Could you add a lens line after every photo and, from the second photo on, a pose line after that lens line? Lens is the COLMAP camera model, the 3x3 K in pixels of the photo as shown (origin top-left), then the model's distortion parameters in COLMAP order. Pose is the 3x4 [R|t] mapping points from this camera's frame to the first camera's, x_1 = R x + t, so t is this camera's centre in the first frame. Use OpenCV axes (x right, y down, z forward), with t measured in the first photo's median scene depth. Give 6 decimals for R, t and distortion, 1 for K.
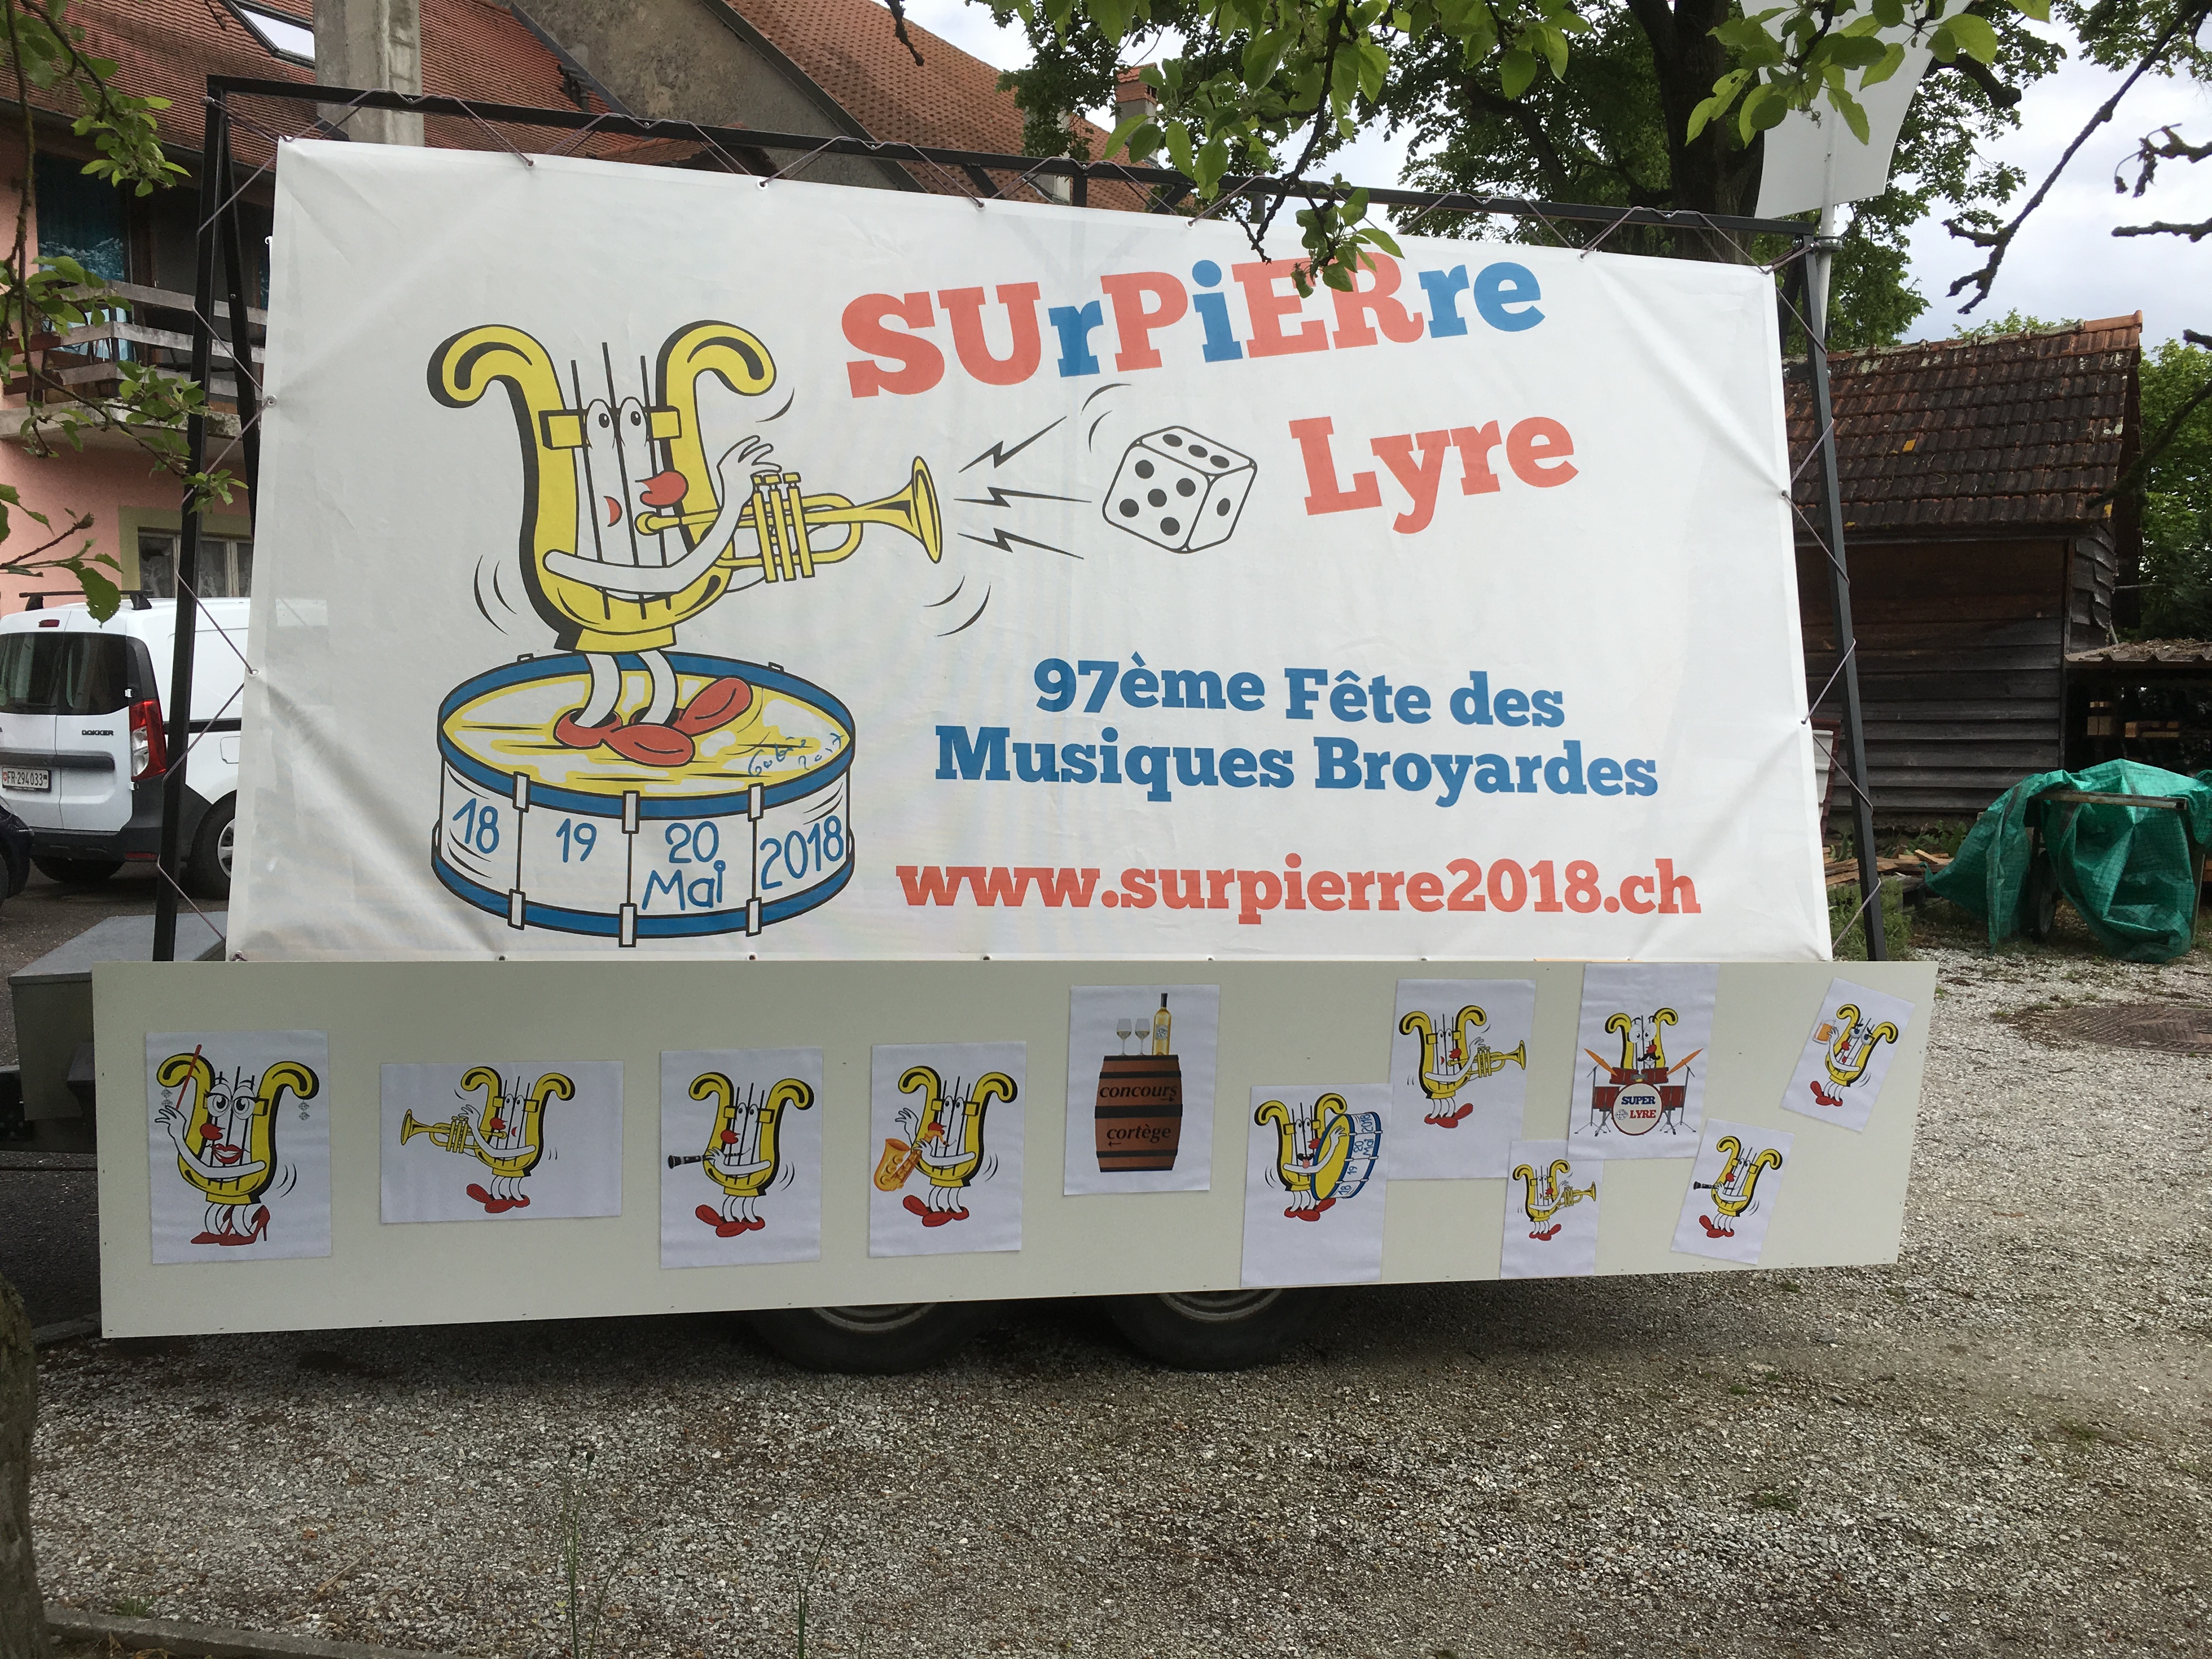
lens RADIAL K [[1860.6, 0, 1107.6], [0, 1860.6, 834.8], [0, 0, 1]] dist [-0.012903, -0.006051]
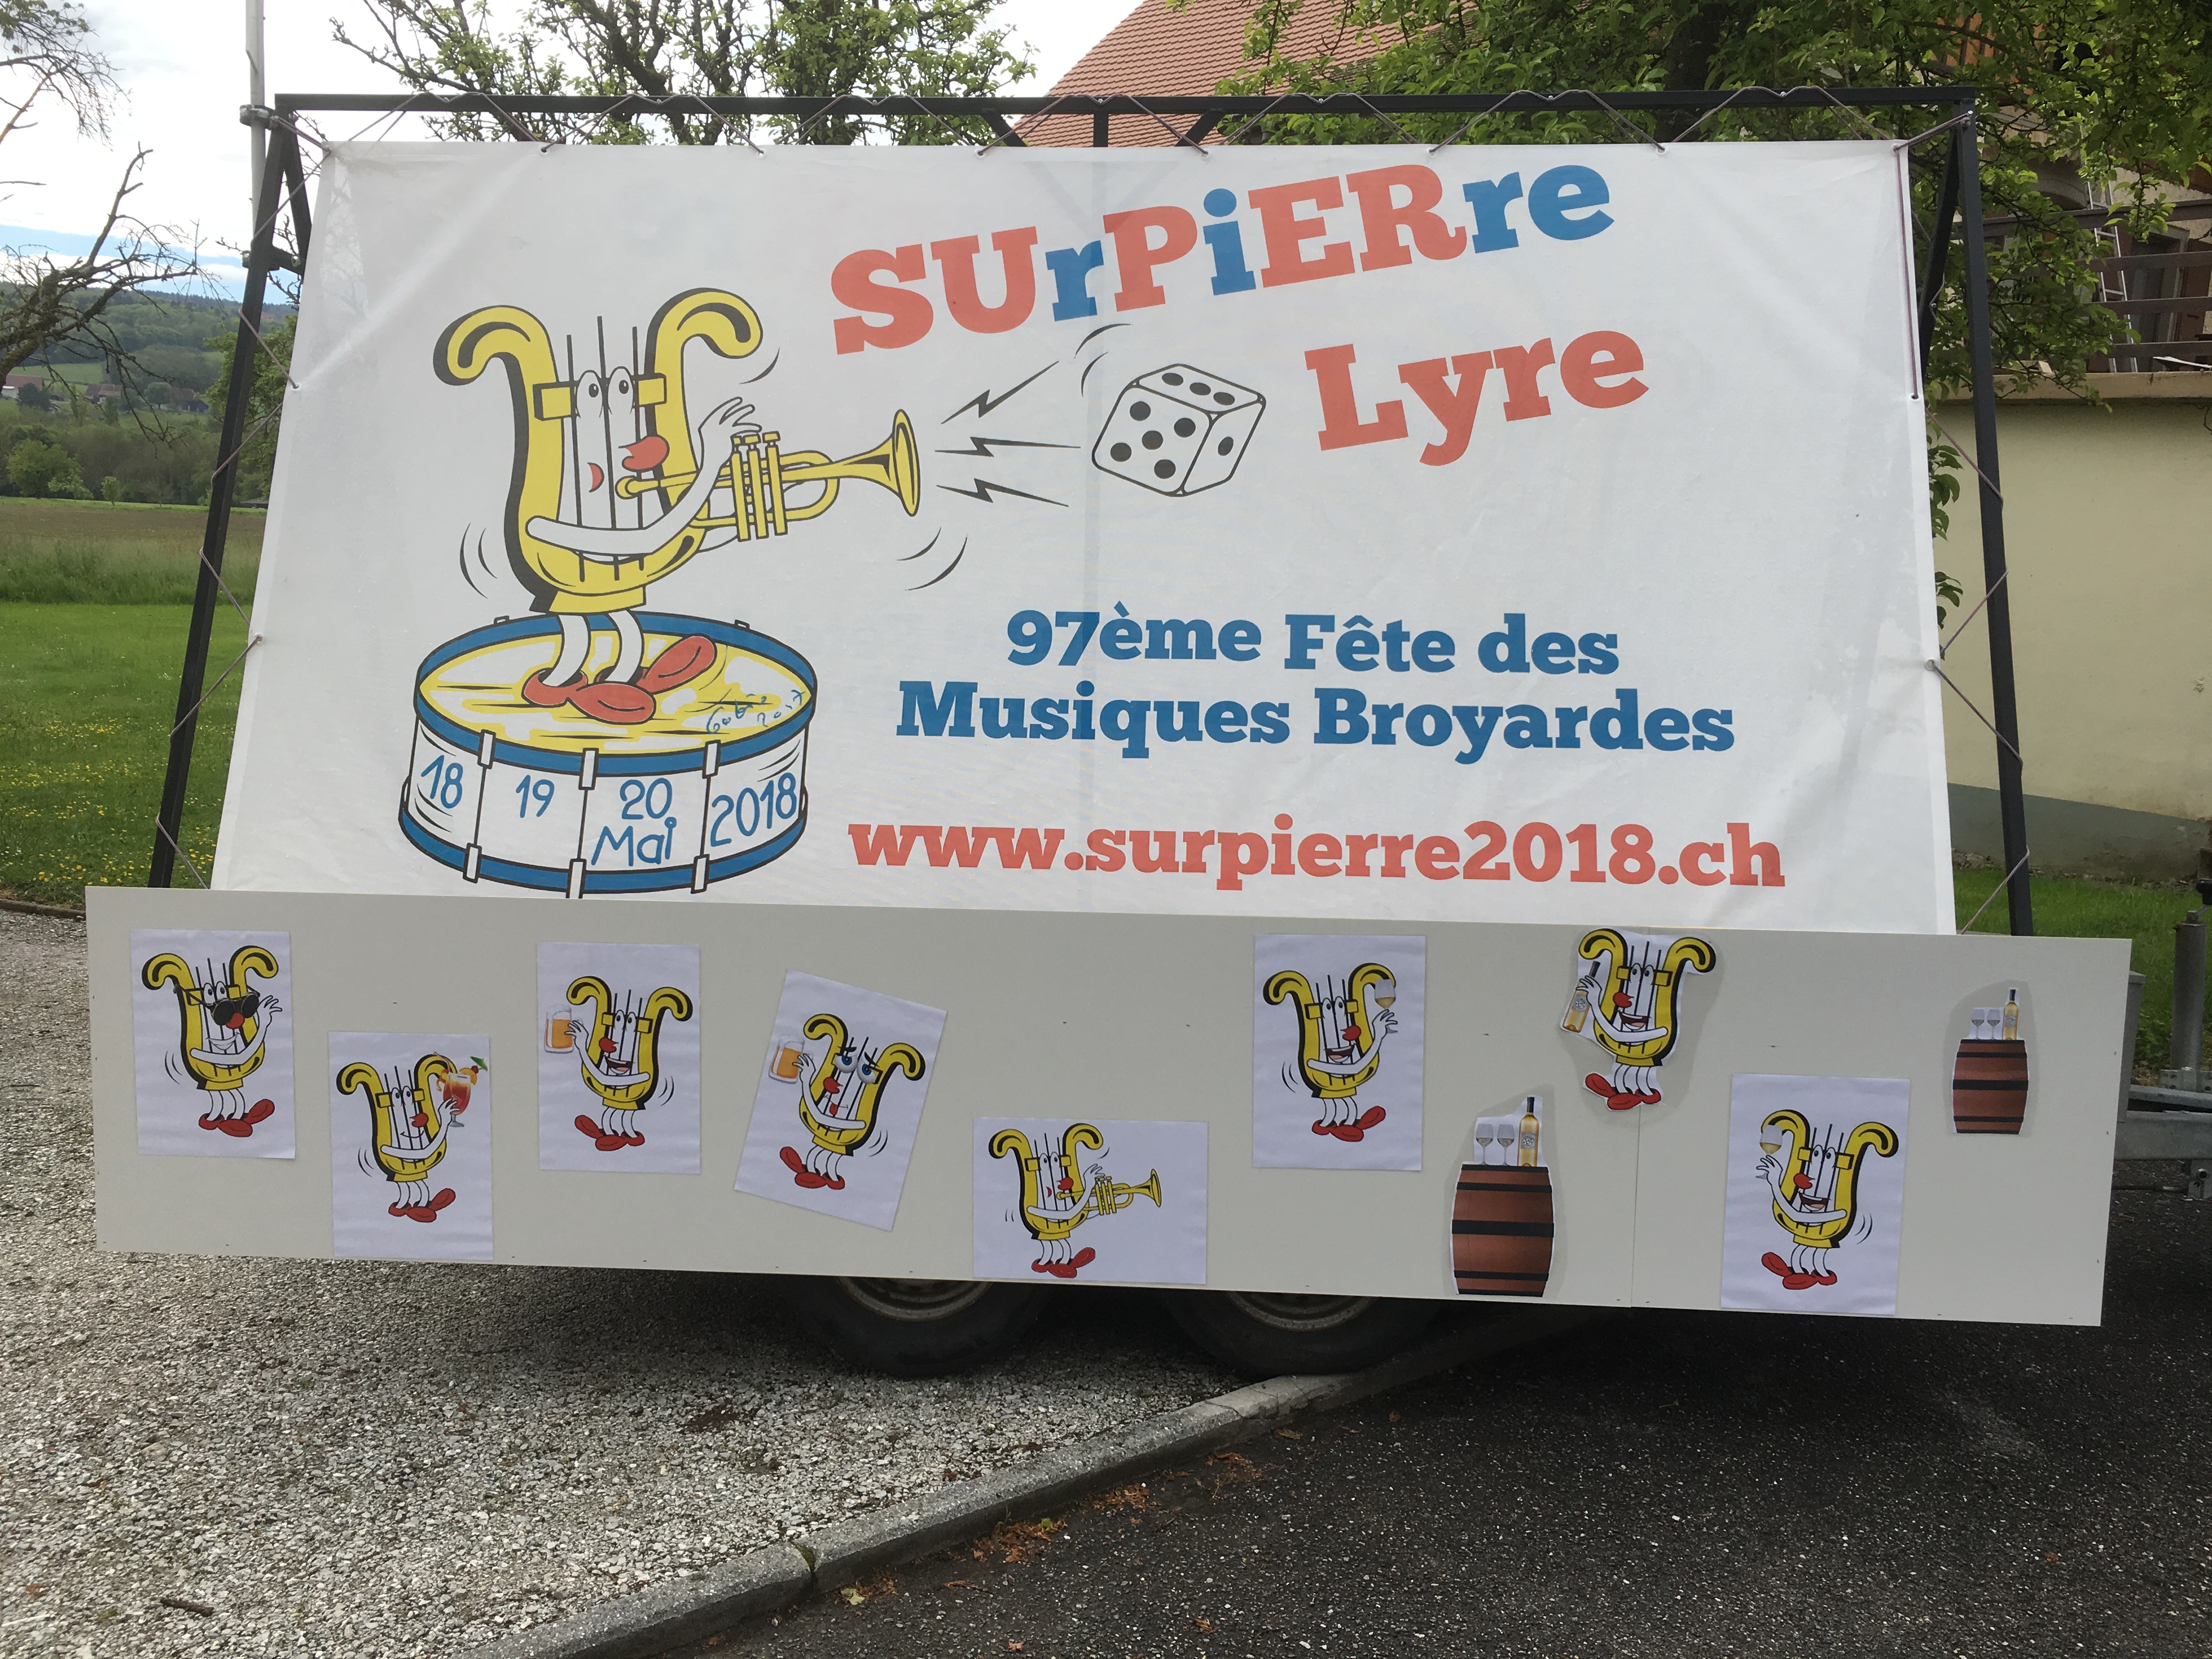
lens RADIAL K [[1860.6, 0, 1106.2], [0, 1860.6, 824.0], [0, 0, 1]] dist [-0.012903, -0.006051]
pose [[0.964248, -0.006230, -0.264929, 0.257378], [-0.005704, 0.999004, -0.044251, 0.055664], [0.264941, 0.044180, 0.963252, 0.099635]]
